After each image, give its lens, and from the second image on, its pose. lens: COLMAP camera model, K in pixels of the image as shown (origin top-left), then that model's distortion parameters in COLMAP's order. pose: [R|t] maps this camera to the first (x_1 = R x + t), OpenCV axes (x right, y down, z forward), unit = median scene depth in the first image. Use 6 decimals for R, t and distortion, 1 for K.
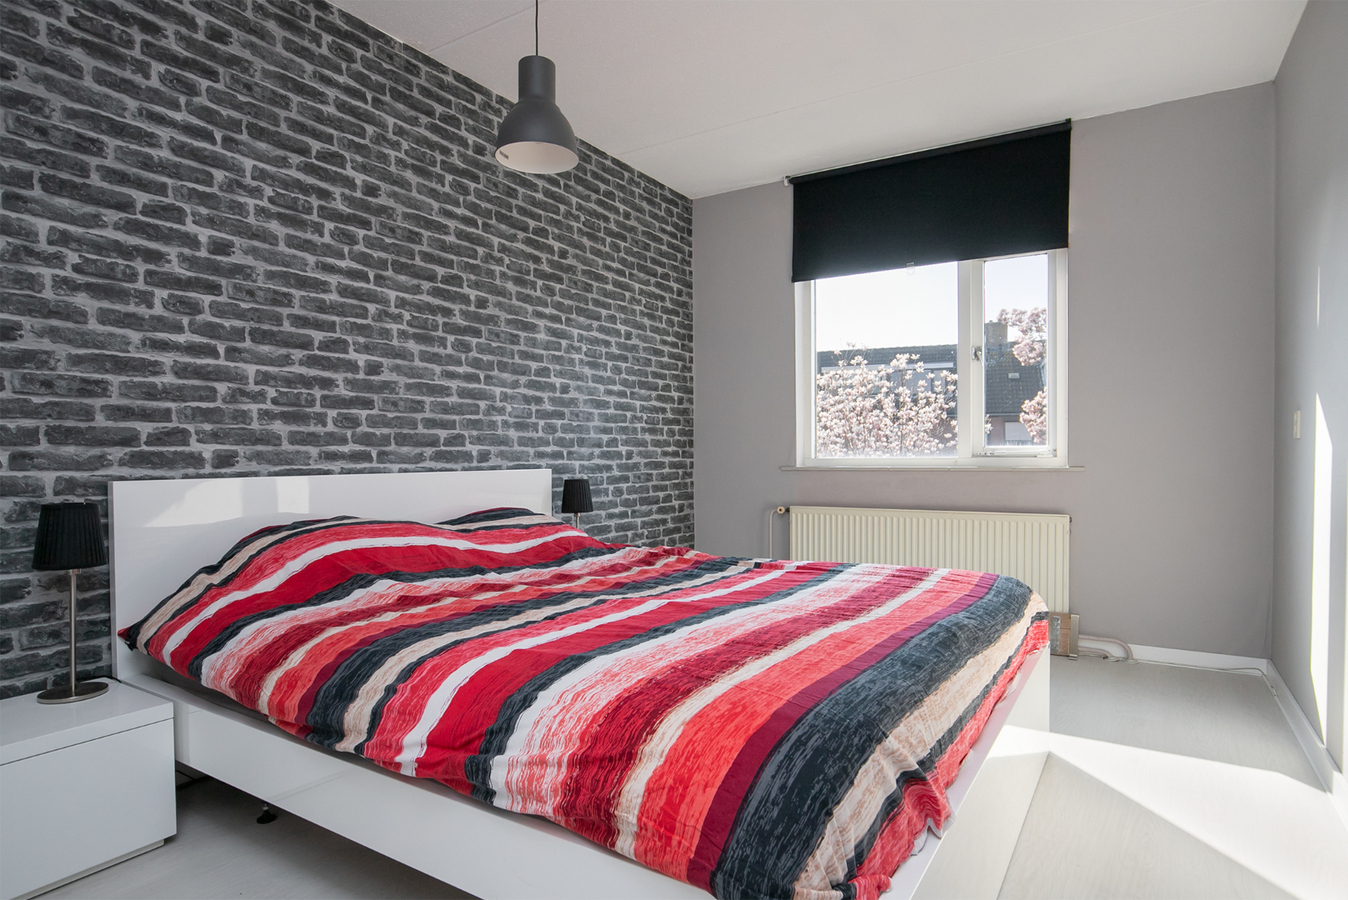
lens RADIAL K [[733.6, 0, 707.0], [0, 733.6, 468.1], [0, 0, 1]] dist [-0.005456, -0.000308]
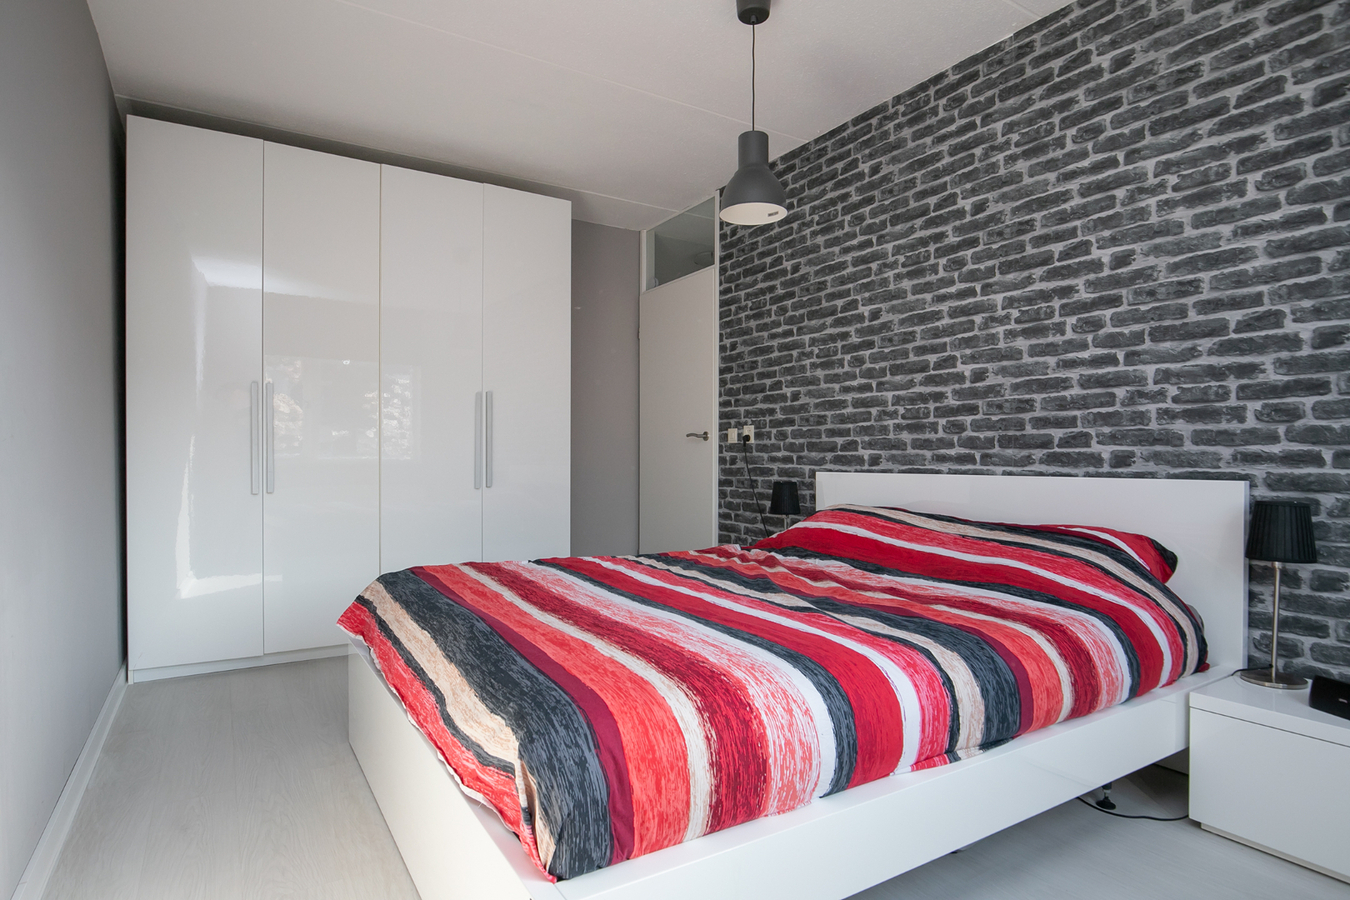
lens RADIAL K [[734.7, 0, 708.0], [0, 734.7, 468.1], [0, 0, 1]] dist [-0.005456, -0.000308]
pose [[-0.428056, 0.022121, -0.903482, 0.651362], [-0.011195, 0.999494, 0.029776, -0.028827], [0.903683, 0.022860, -0.427592, 1.070694]]
